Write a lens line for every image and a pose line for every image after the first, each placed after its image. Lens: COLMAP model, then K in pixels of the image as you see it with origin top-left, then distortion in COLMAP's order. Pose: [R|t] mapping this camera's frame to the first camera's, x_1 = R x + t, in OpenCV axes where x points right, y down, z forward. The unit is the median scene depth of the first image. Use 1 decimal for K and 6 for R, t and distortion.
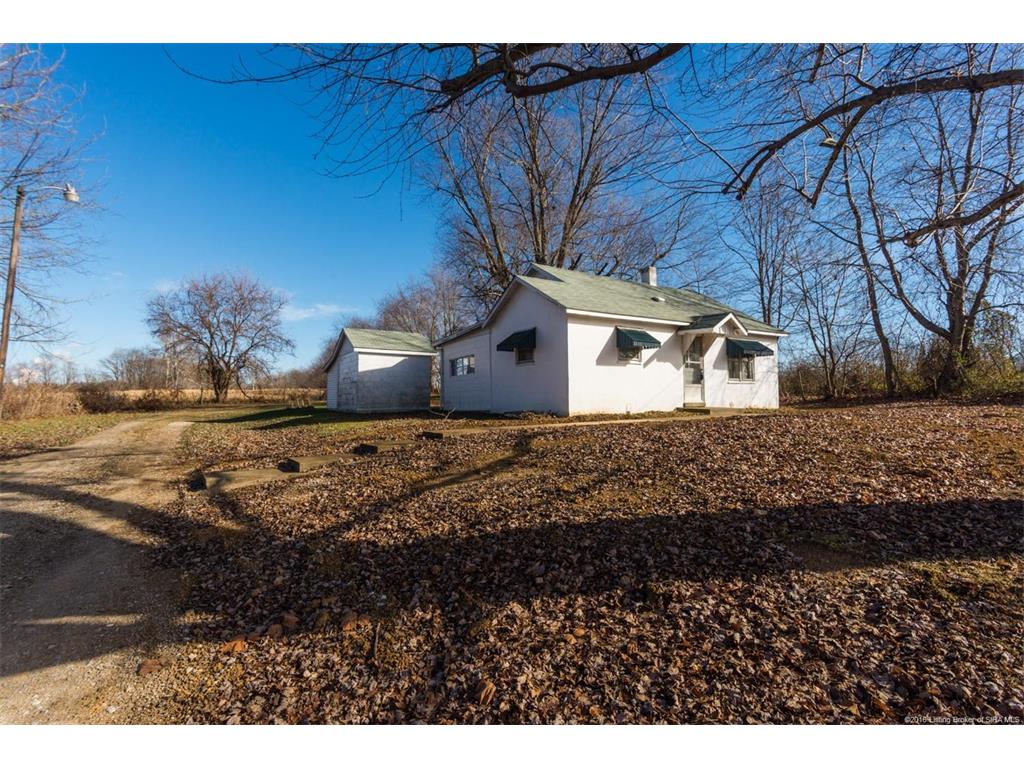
lens RADIAL K [[490.3, 0, 496.6], [0, 490.3, 379.5], [0, 0, 1]] dist [0.023967, -0.000938]
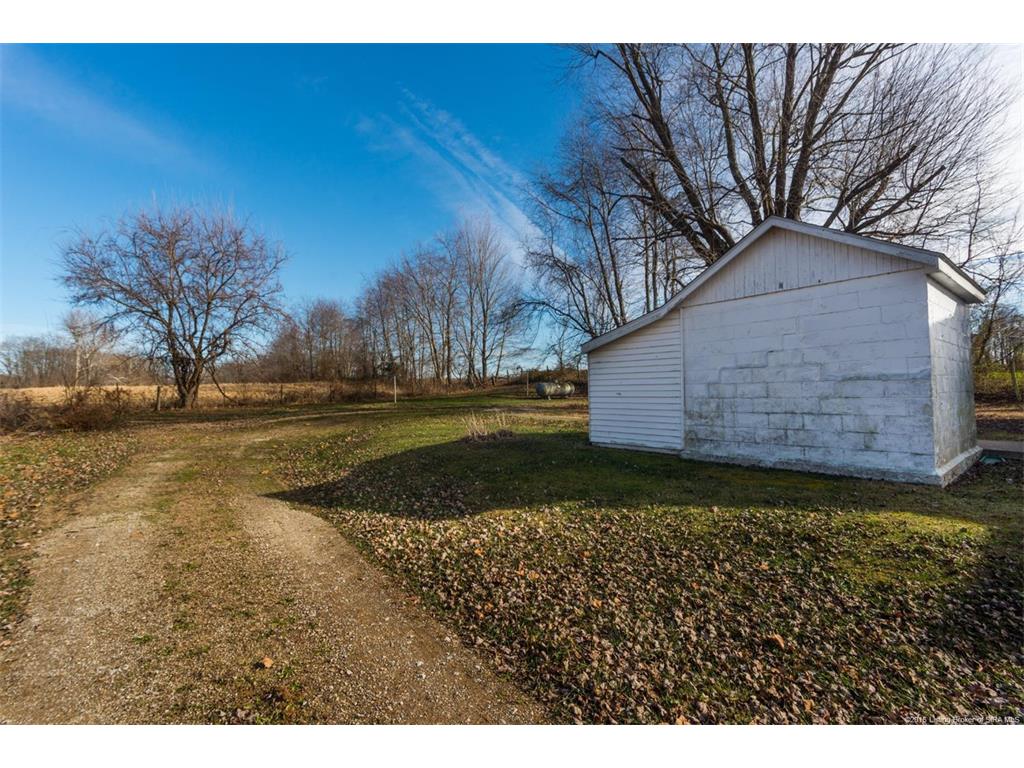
lens RADIAL K [[490.3, 0, 496.6], [0, 490.3, 379.5], [0, 0, 1]] dist [0.023967, -0.000938]
pose [[0.992834, -0.007378, 0.119272, -0.226540], [0.005344, 0.999835, 0.017365, -0.000078], [-0.119381, -0.016603, 0.992710, 0.291190]]
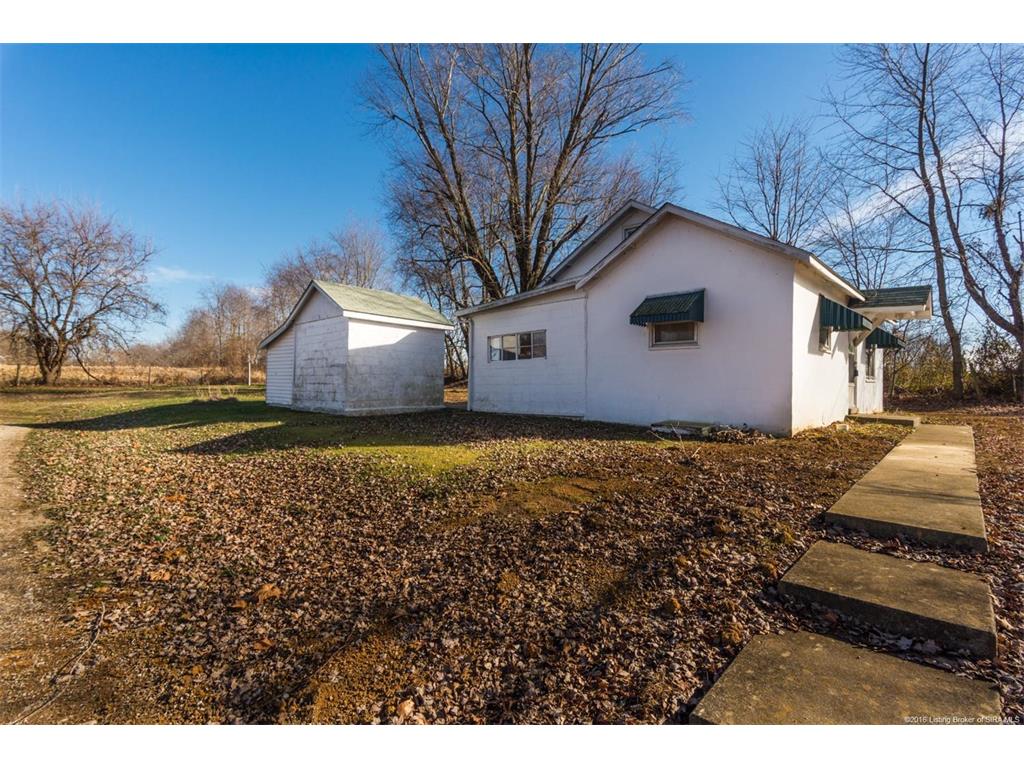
lens RADIAL K [[490.3, 0, 496.6], [0, 490.3, 379.5], [0, 0, 1]] dist [0.023967, -0.000938]
pose [[0.971360, 0.022002, 0.236592, -0.096940], [-0.029422, 0.999178, 0.027875, -0.000236], [-0.235785, -0.034038, 0.971209, 0.136419]]
